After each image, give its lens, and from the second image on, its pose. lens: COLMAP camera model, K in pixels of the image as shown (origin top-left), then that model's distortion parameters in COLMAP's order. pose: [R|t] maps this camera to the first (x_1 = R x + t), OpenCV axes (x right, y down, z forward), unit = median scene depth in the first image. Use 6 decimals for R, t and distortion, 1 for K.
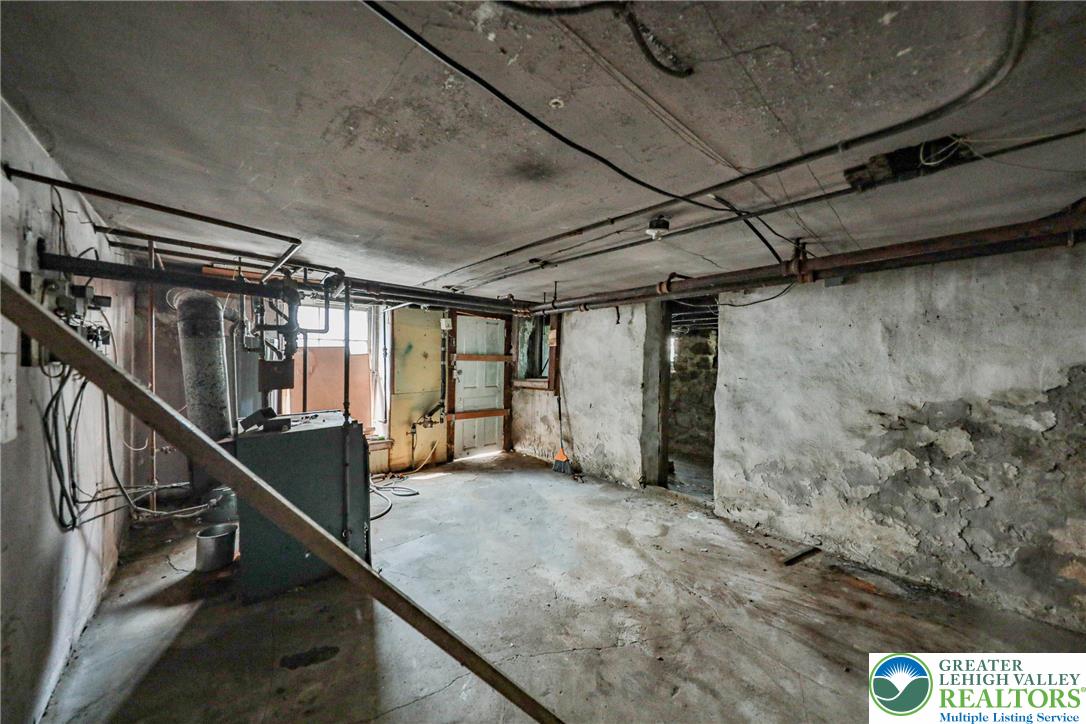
lens RADIAL K [[360.0, 0, 543.0], [0, 360.0, 362.0], [0, 0, 1]] dist [0.008877, -0.000015]
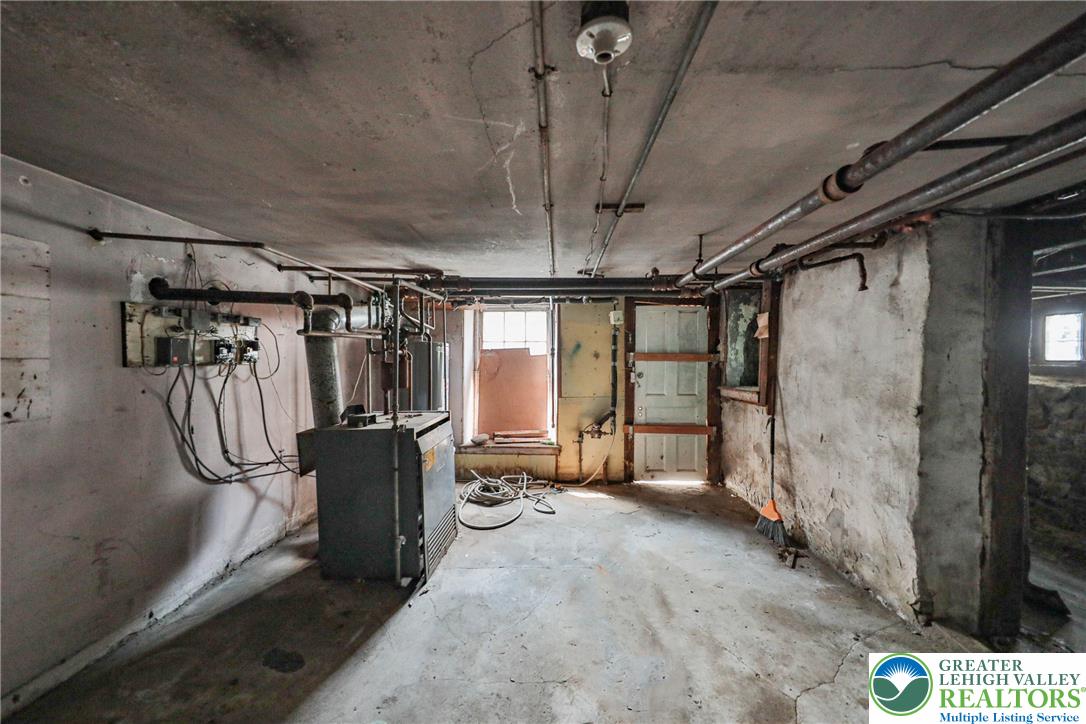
lens RADIAL K [[380.4, 0, 543.0], [0, 380.4, 362.0], [0, 0, 1]] dist [0.007456, -0.000064]
pose [[0.743619, -0.003070, -0.668597, 0.198297], [0.002801, 0.999995, -0.001477, -0.000829], [0.668598, -0.000774, 0.743624, 0.230315]]
